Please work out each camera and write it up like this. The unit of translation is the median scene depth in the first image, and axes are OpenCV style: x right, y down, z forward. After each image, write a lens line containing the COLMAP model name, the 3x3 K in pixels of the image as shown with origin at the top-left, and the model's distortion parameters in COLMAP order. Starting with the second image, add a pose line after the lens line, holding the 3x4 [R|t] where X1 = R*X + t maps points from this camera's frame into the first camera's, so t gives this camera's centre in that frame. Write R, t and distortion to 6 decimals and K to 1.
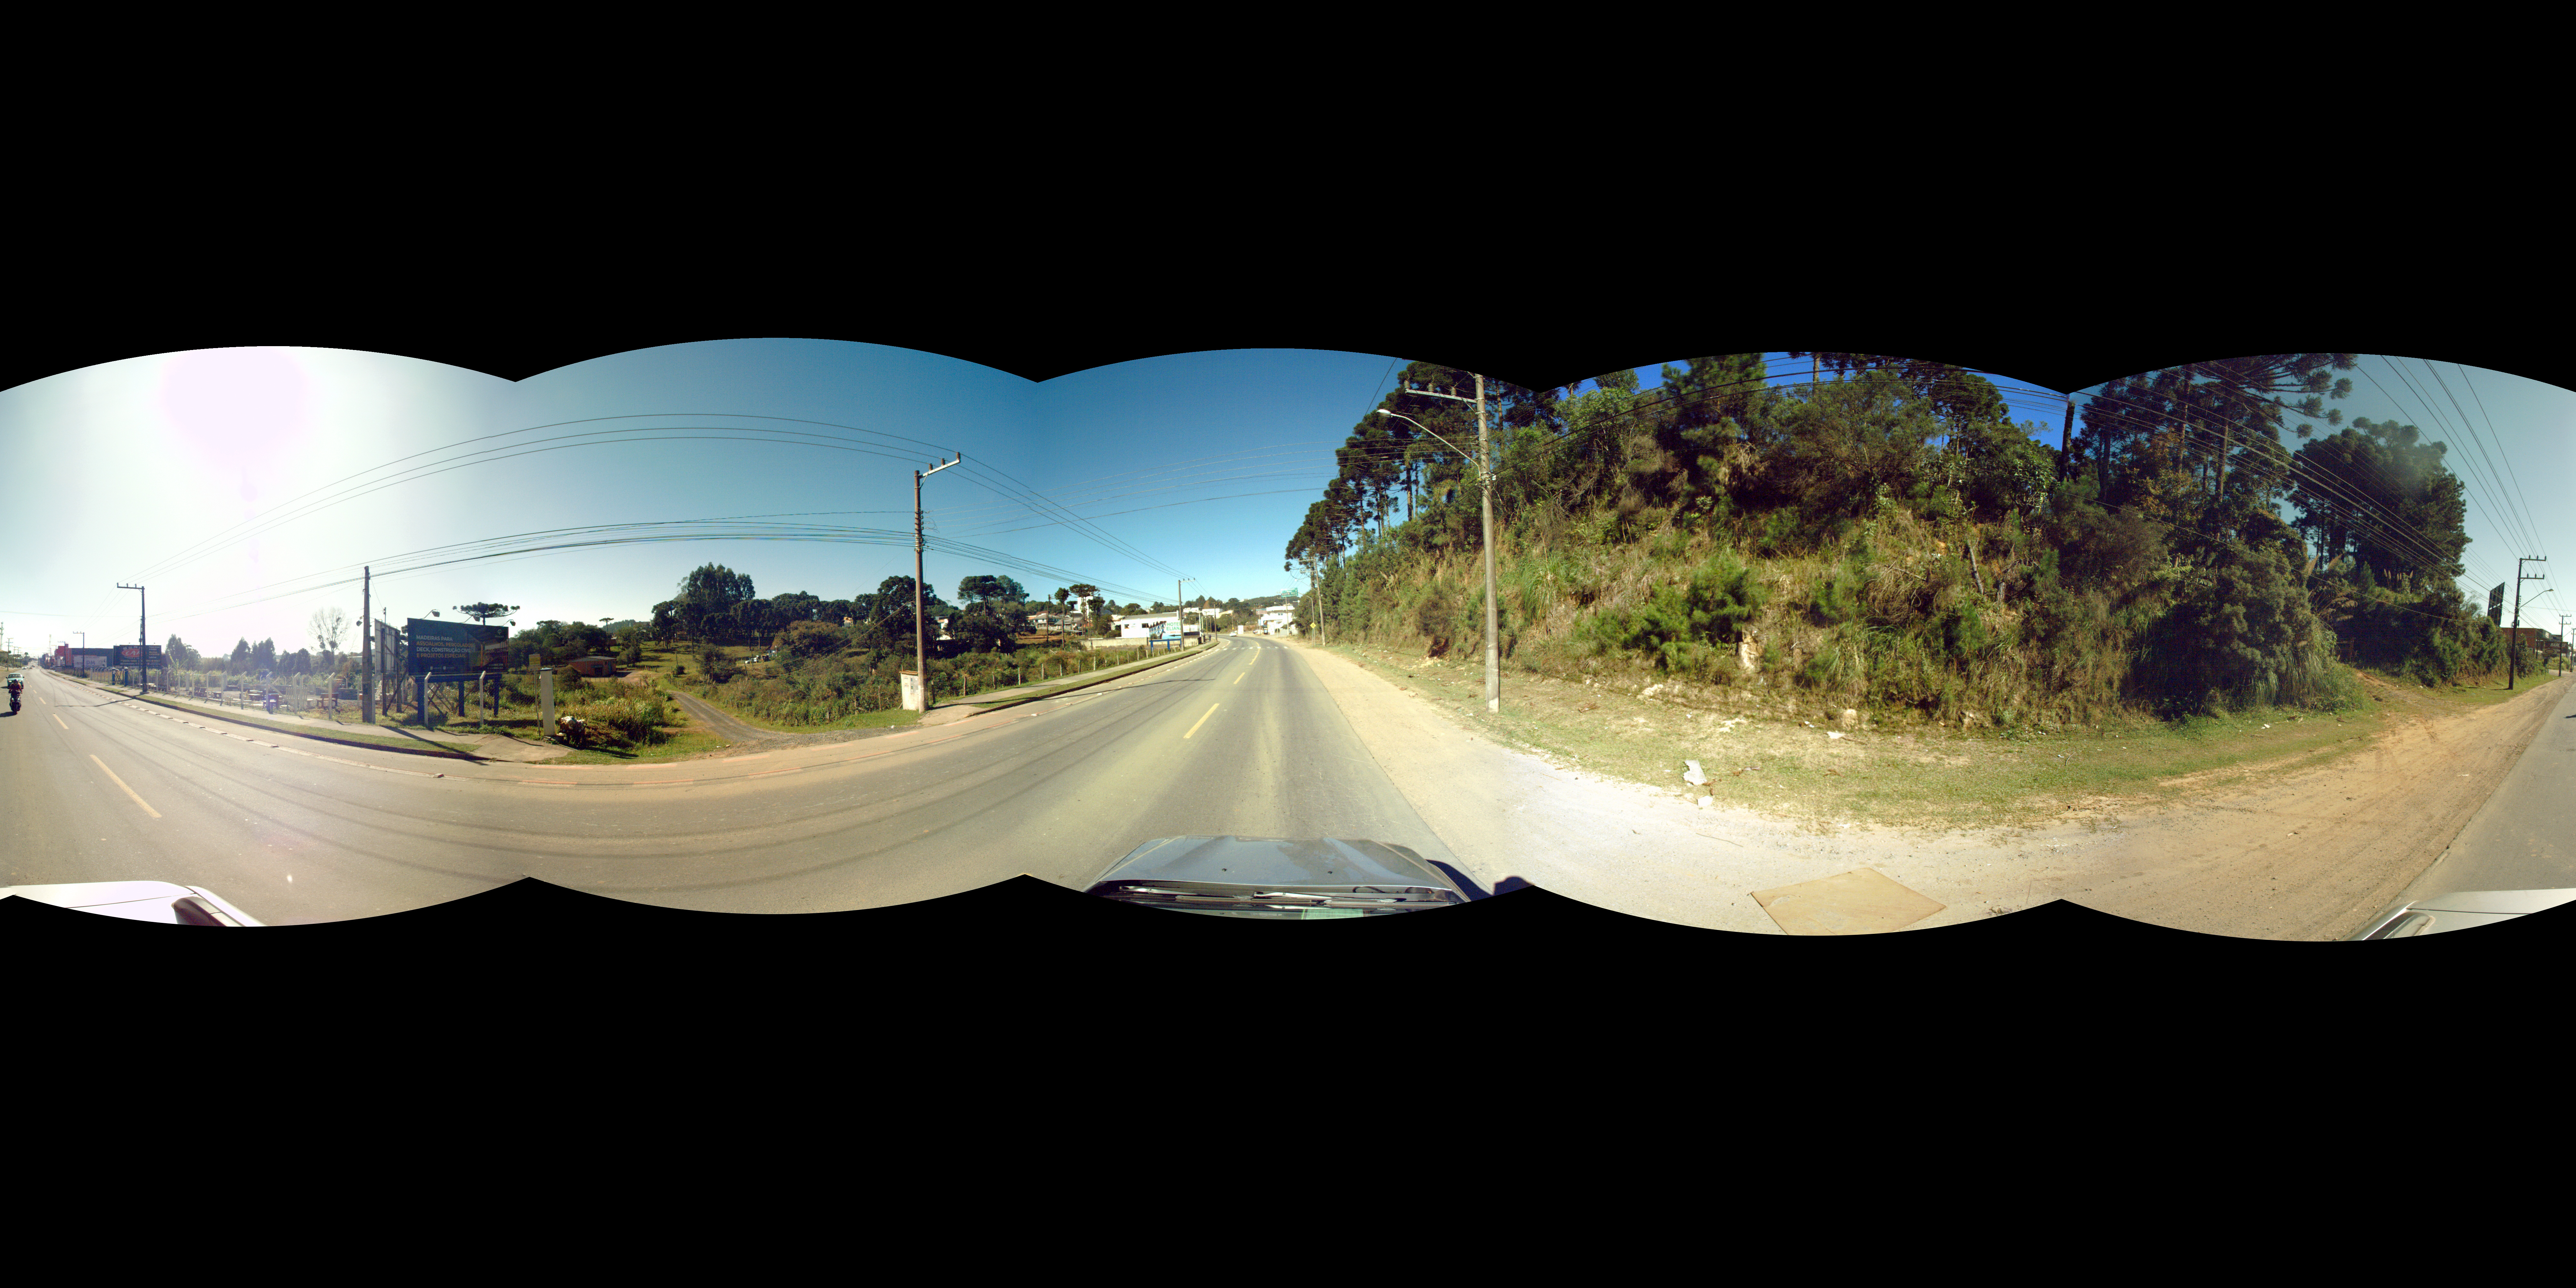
lens RADIAL K [[18938.1, 0, 1282.5], [0, 18938.1, 491.9], [0, 0, 1]] dist [-11.113248, 1983.024910]
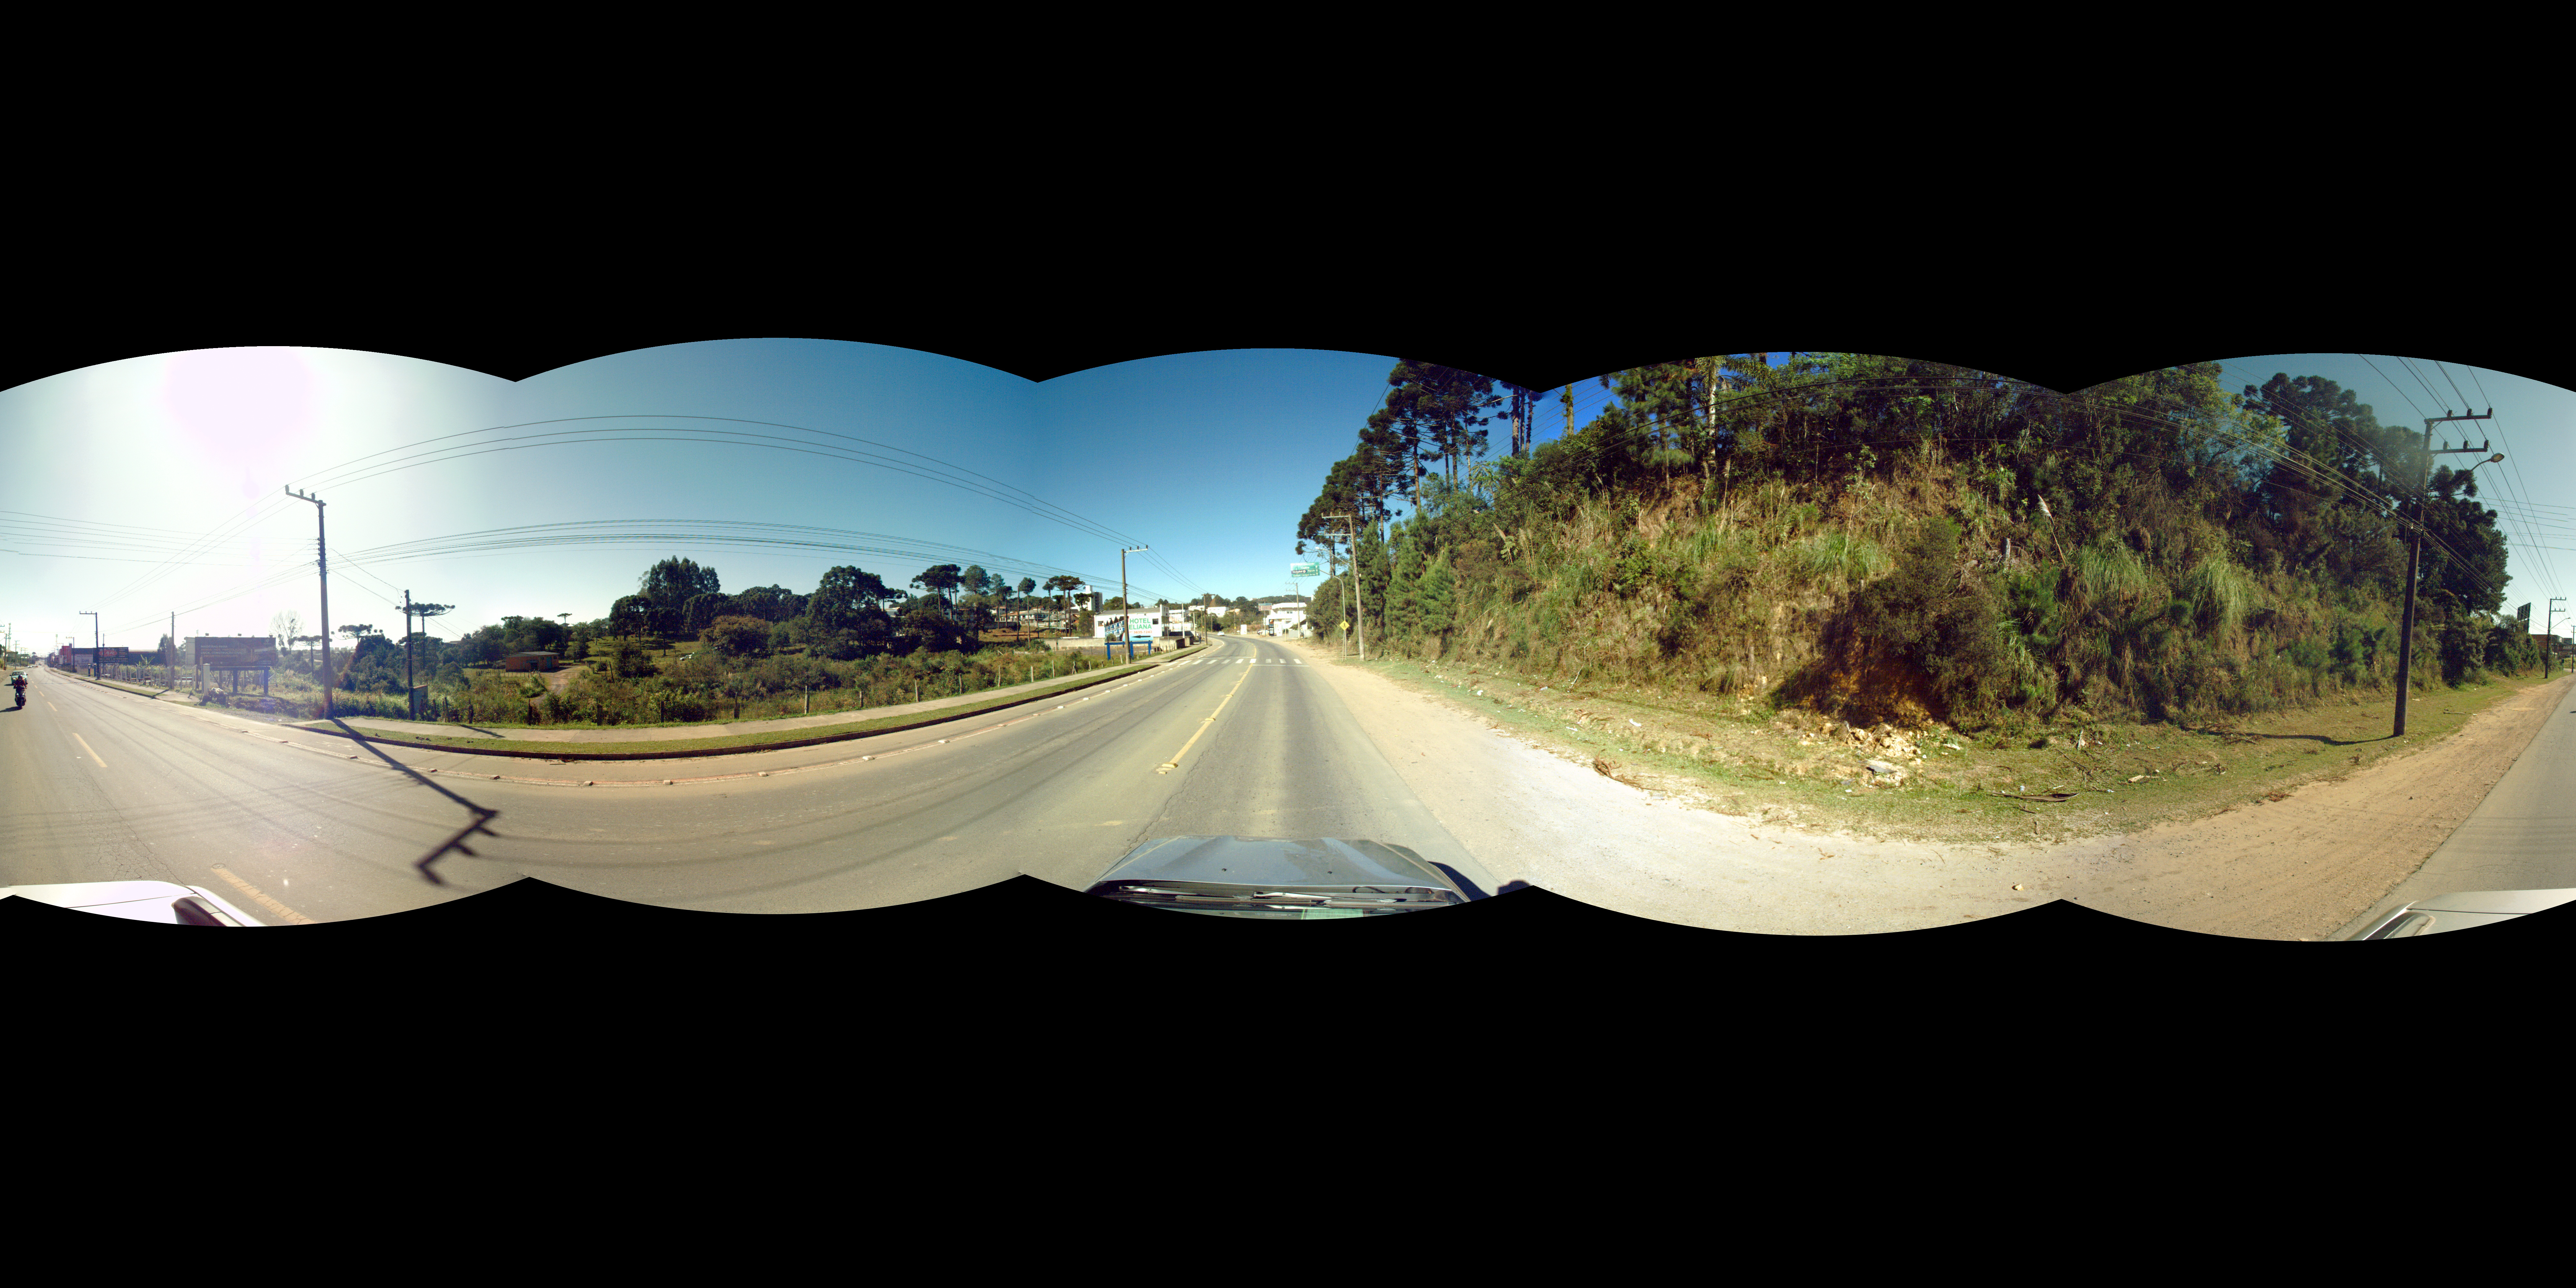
lens RADIAL K [[5256.9, 0, 1288.0], [0, 5256.9, 644.0], [0, 0, 1]] dist [0.268241, 0.044429]
pose [[0.999979, 0.003884, 0.005125, -0.001241], [-0.003945, 0.999921, 0.011956, 0.004919], [-0.005079, -0.011976, 0.999915, 0.731149]]
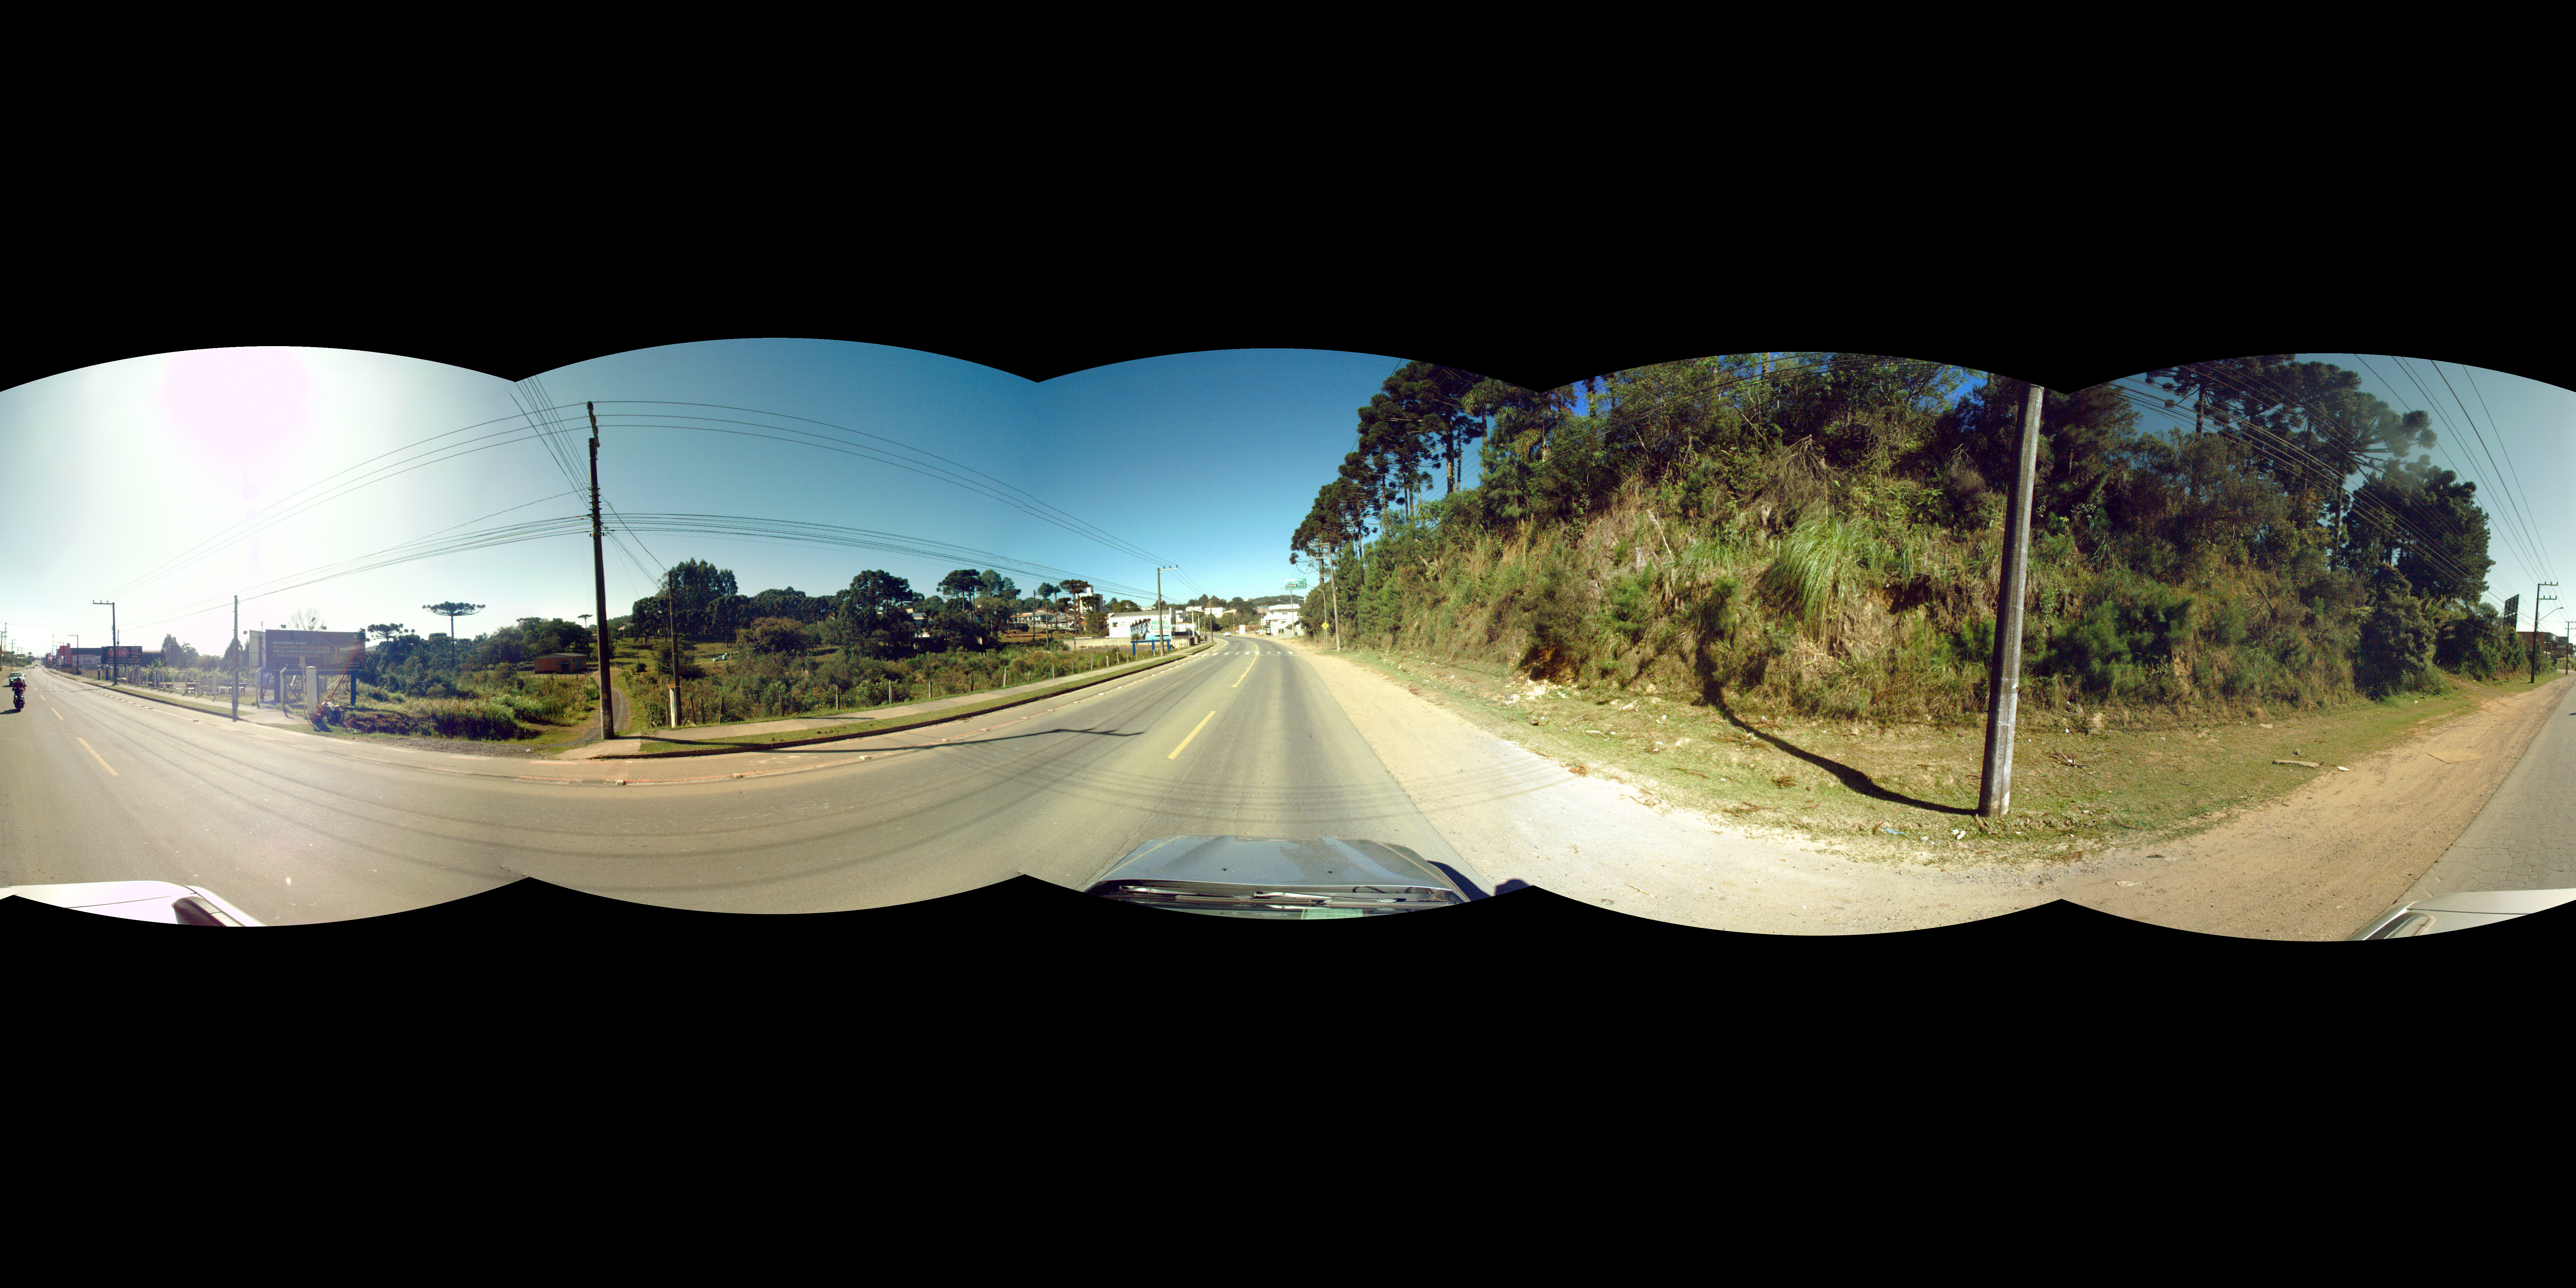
lens RADIAL K [[8343.5, 0, 1283.5], [0, 8343.5, 163.9], [0, 0, 1]] dist [-0.880335, 25.162898]
pose [[0.999996, 0.001765, 0.002034, -0.000951], [-0.001666, 0.998872, -0.047462, 0.003715], [-0.002116, 0.047459, 0.998871, 0.567582]]
